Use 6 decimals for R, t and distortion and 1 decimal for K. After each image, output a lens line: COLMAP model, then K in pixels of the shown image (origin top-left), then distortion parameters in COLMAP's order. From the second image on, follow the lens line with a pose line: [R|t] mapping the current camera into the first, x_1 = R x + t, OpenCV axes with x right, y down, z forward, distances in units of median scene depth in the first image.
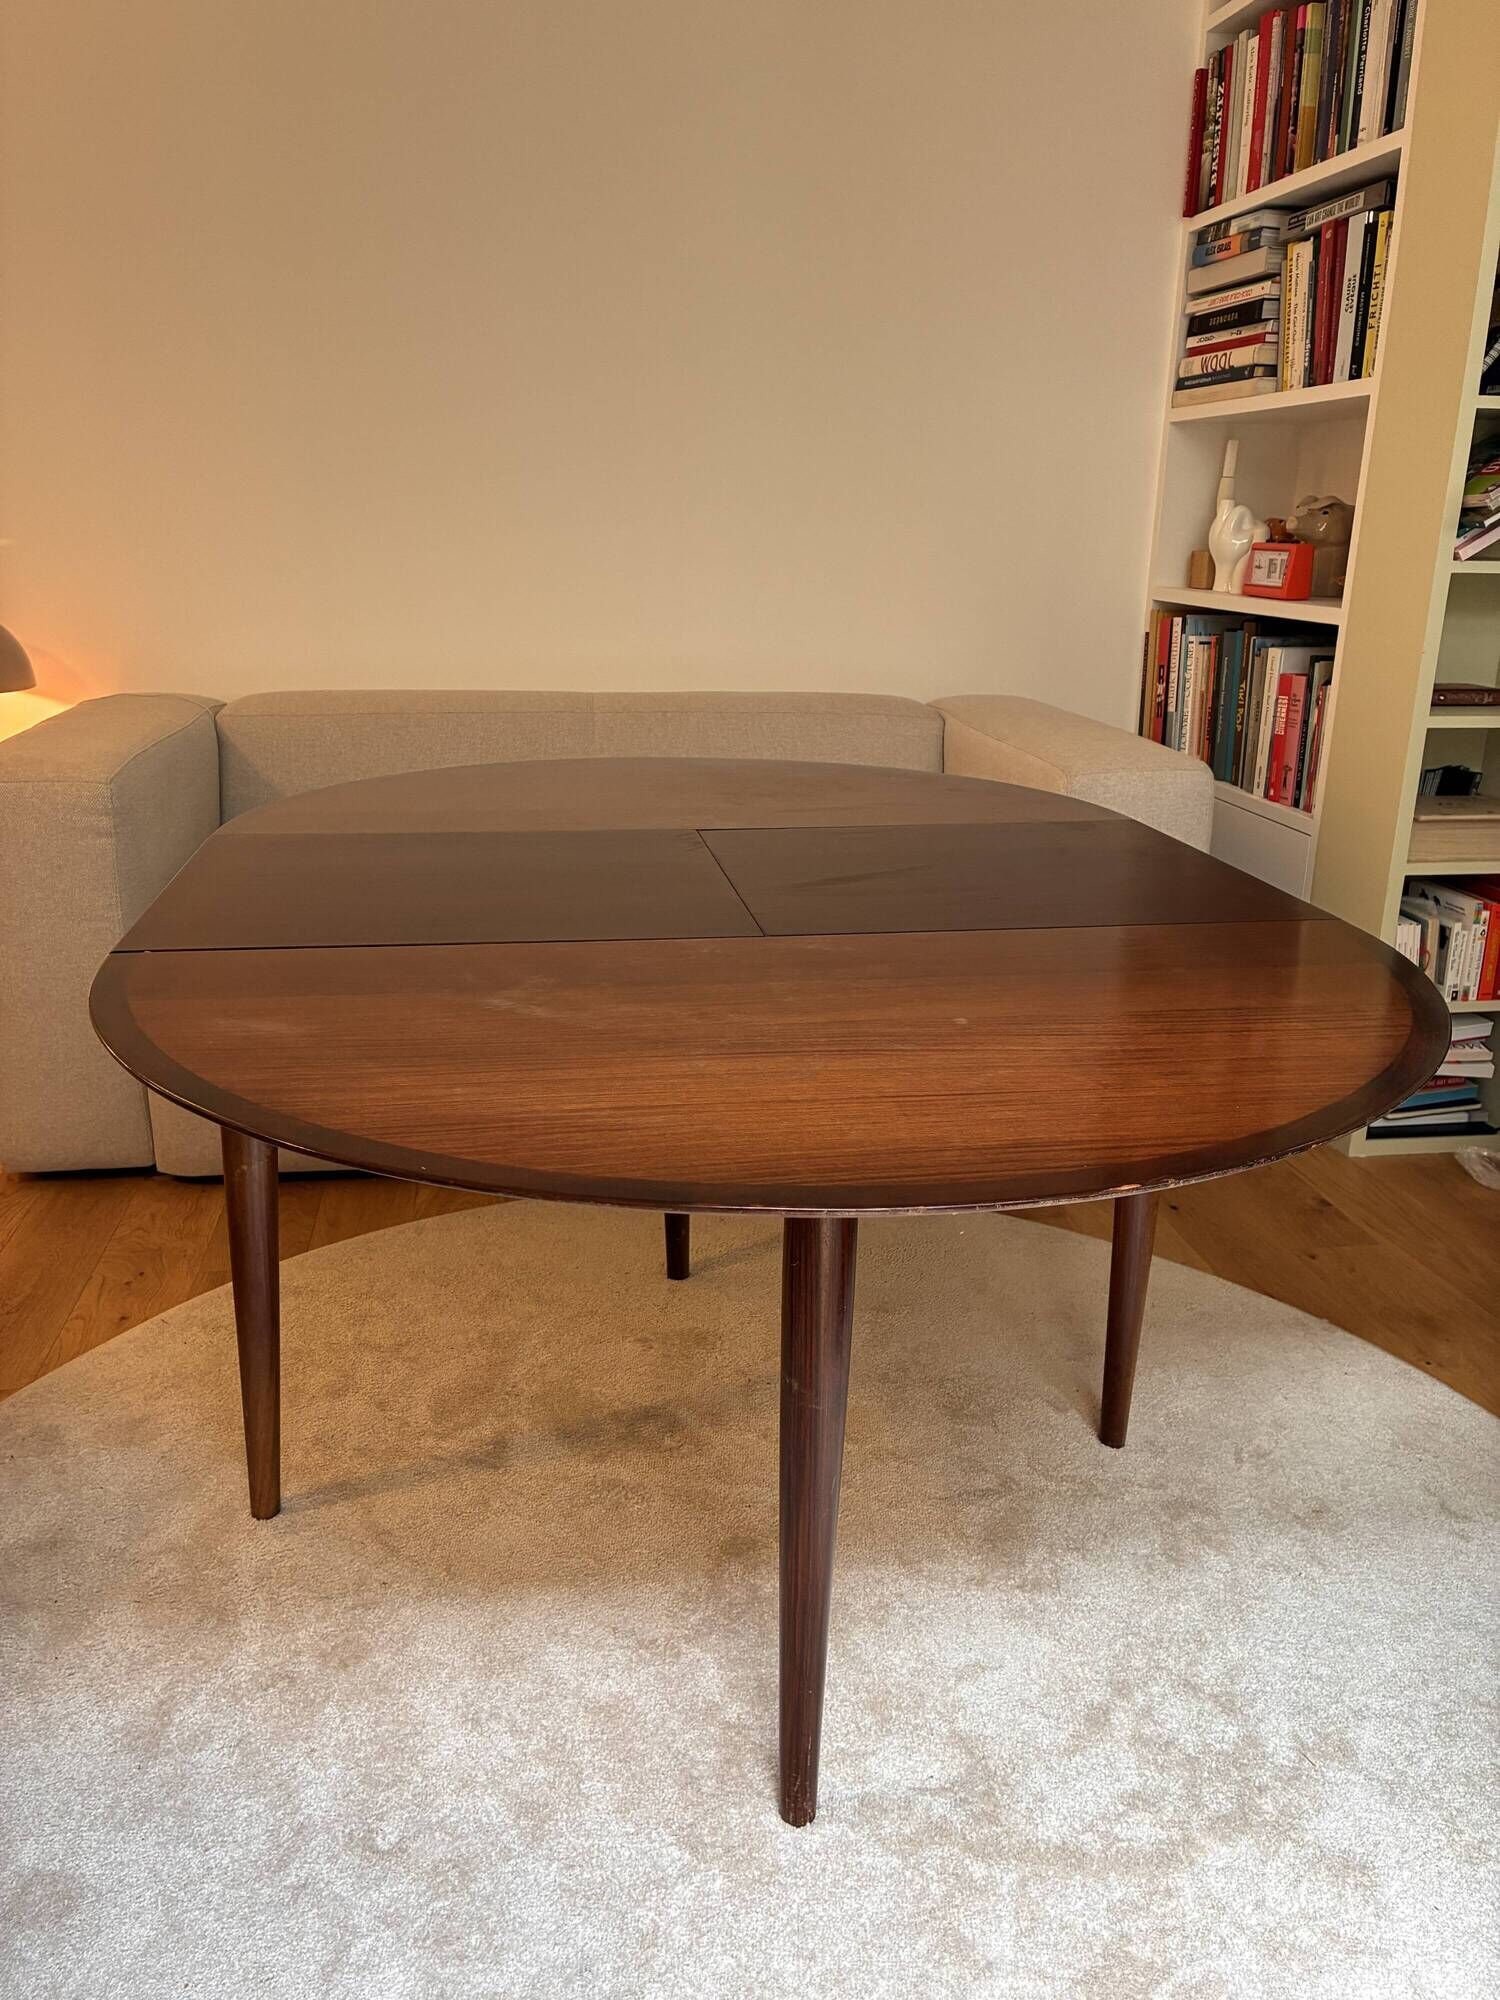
lens RADIAL K [[1524.5, 0, 750.4], [0, 1524.5, 985.8], [0, 0, 1]] dist [0.063406, -0.090279]
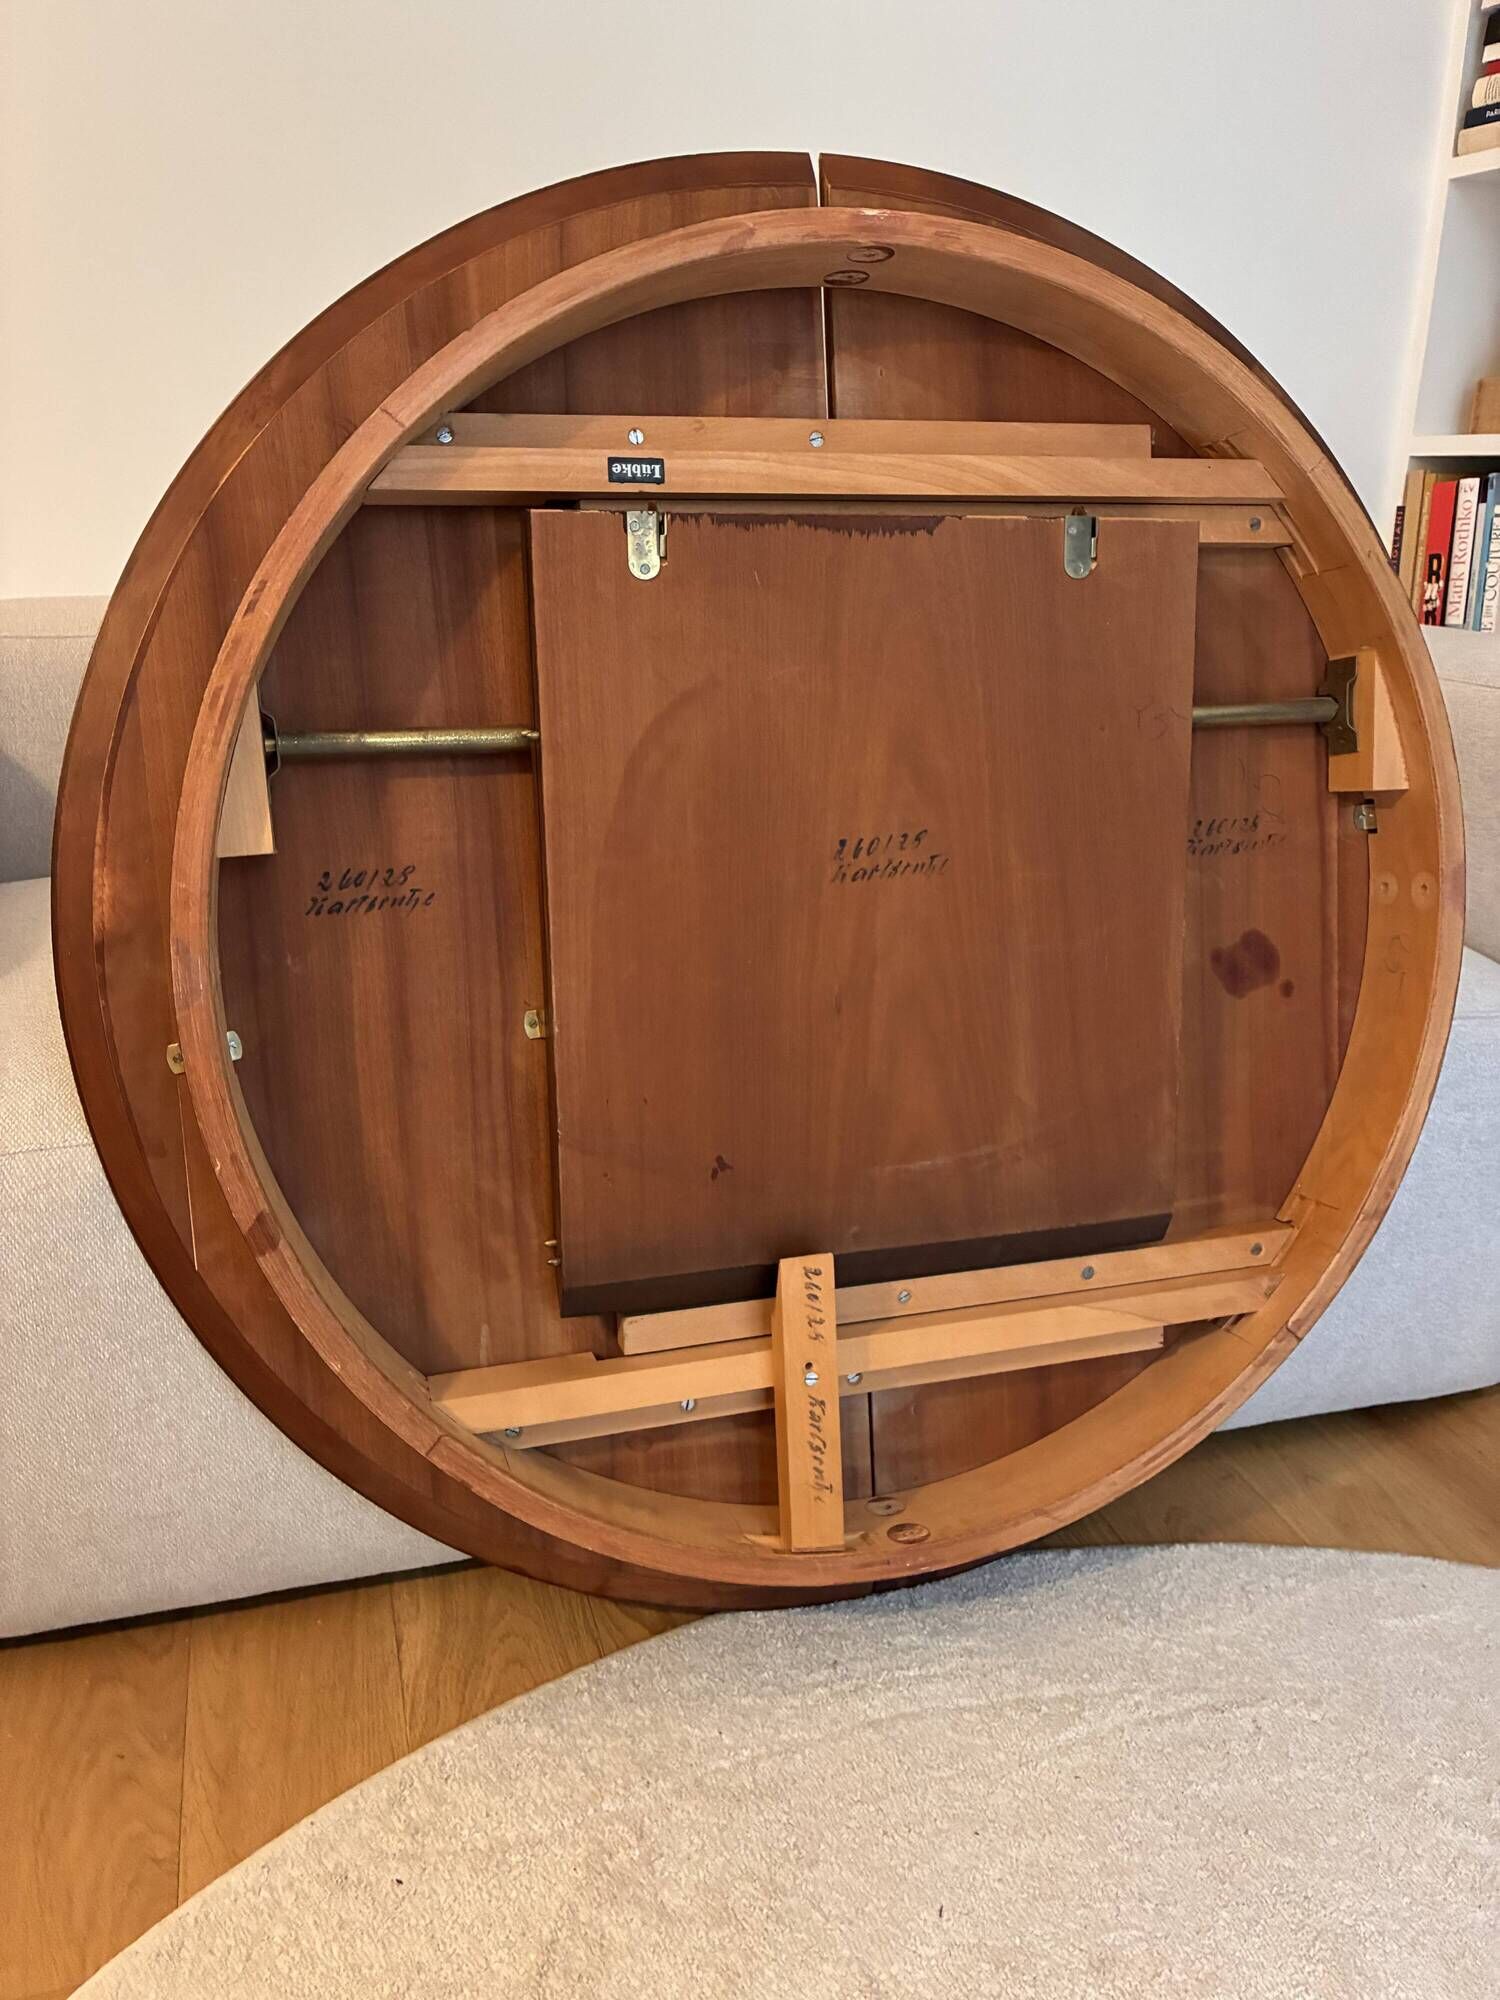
lens RADIAL K [[1524.5, 0, 749.3], [0, 1524.5, 982.9], [0, 0, 1]] dist [0.063406, -0.090279]
pose [[0.988687, -0.039411, 0.144720, -0.184840], [0.036164, 0.999033, 0.024995, -0.076712], [-0.145565, -0.019479, 0.989157, 0.565347]]
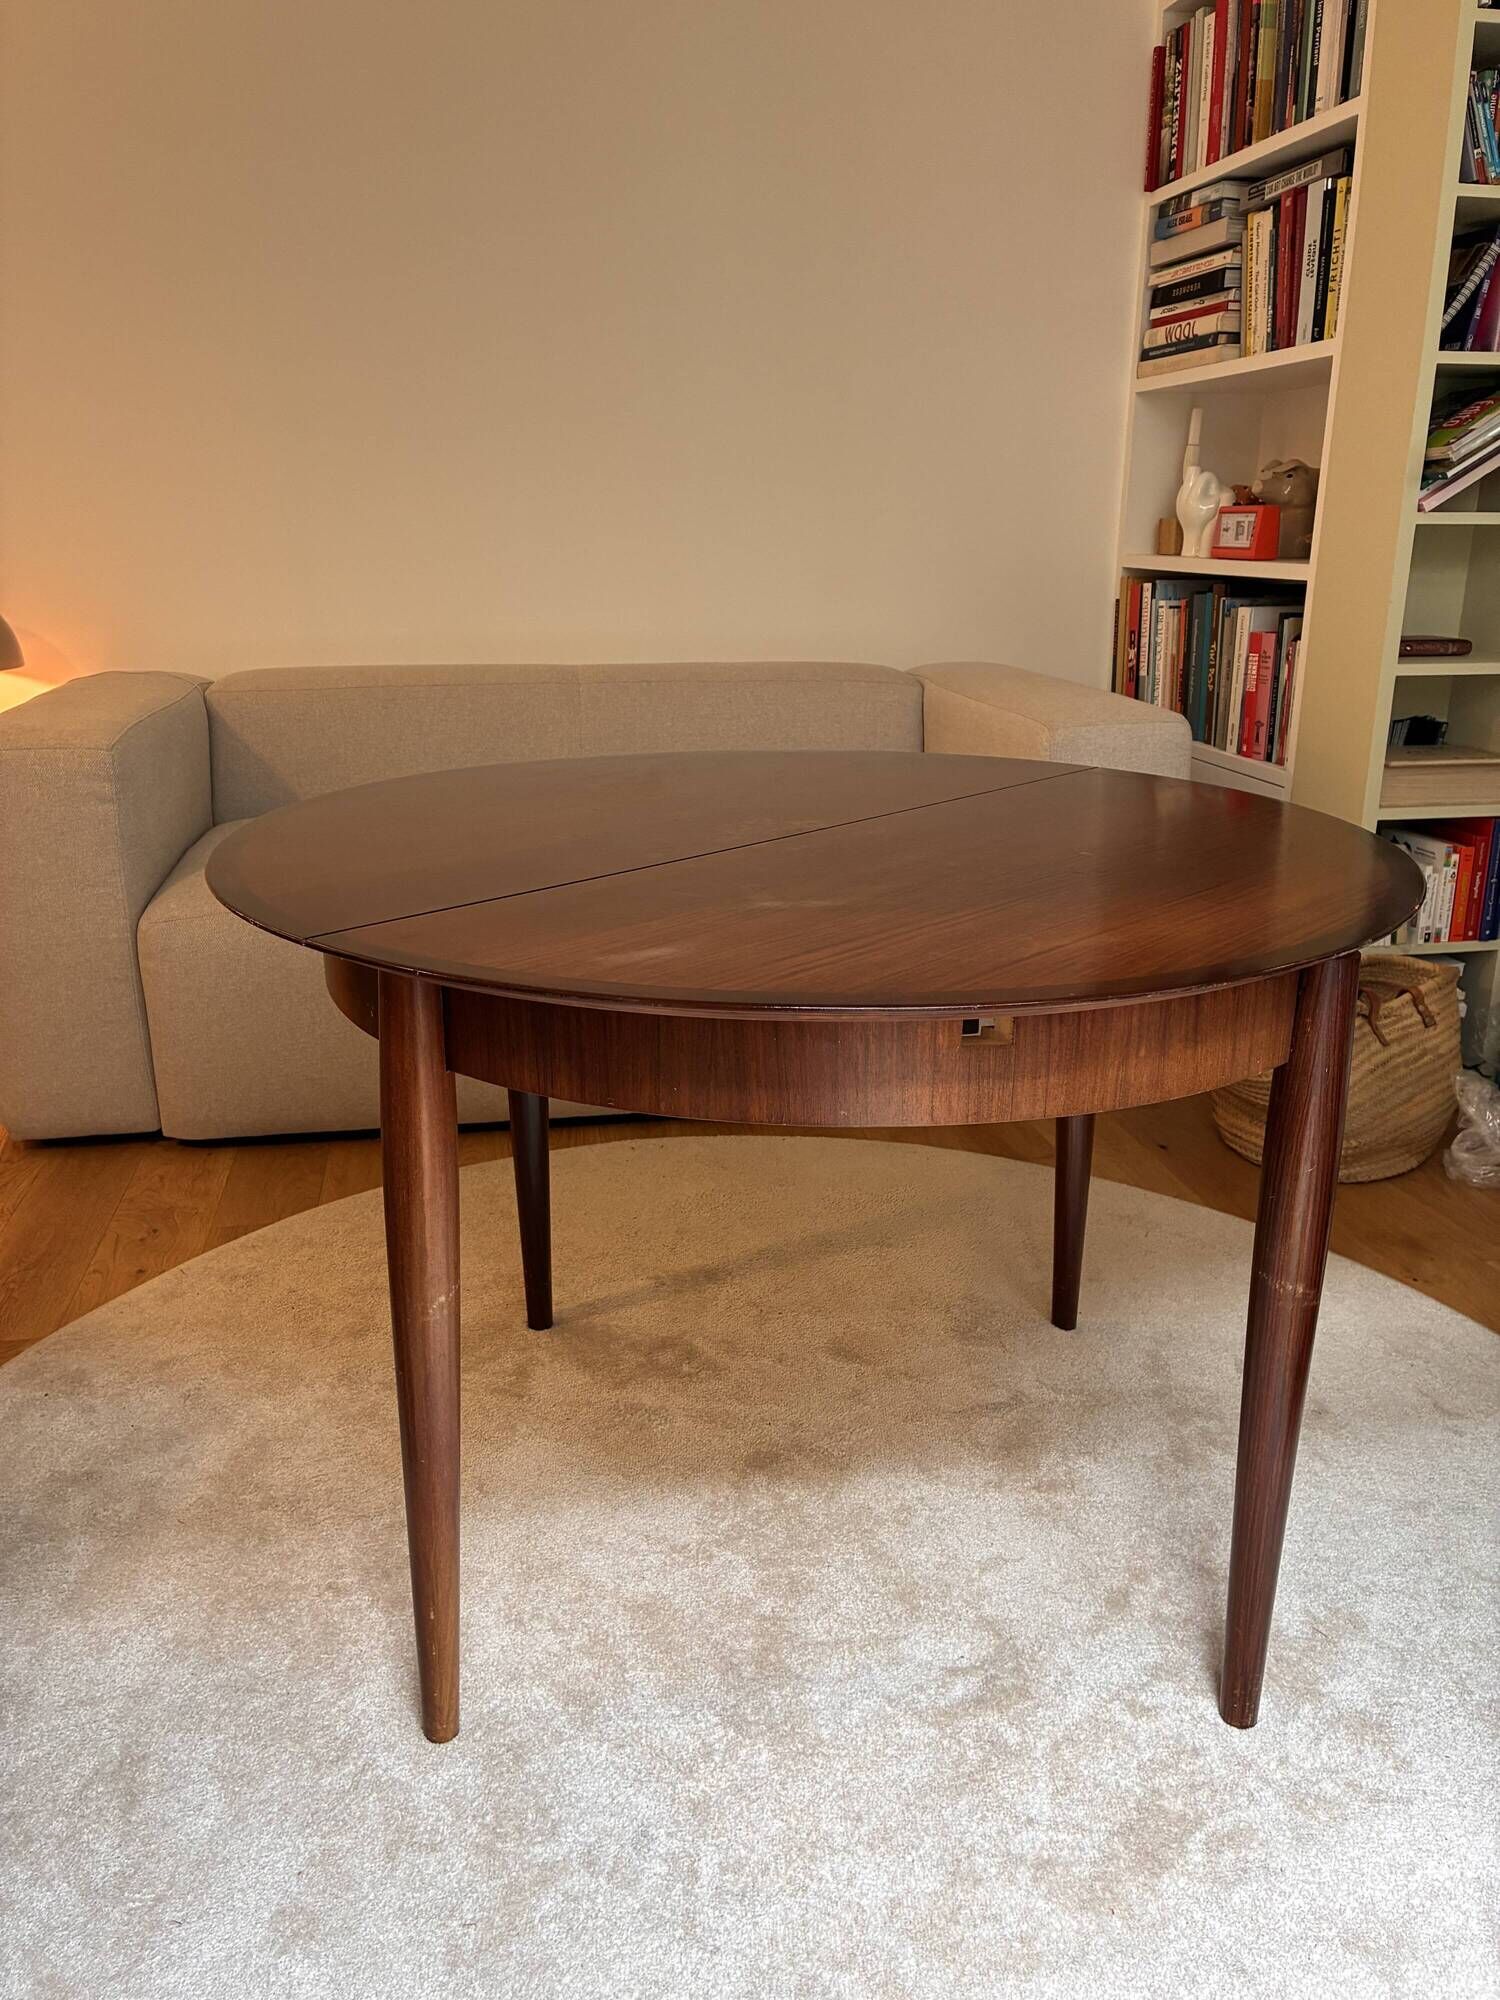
lens RADIAL K [[1524.5, 0, 751.3], [0, 1524.5, 979.8], [0, 0, 1]] dist [0.063406, -0.090279]
pose [[0.999473, -0.022124, 0.023736, -0.022753], [0.022252, 0.999739, -0.005135, 0.034301], [-0.023616, 0.005661, 0.999705, -0.021441]]
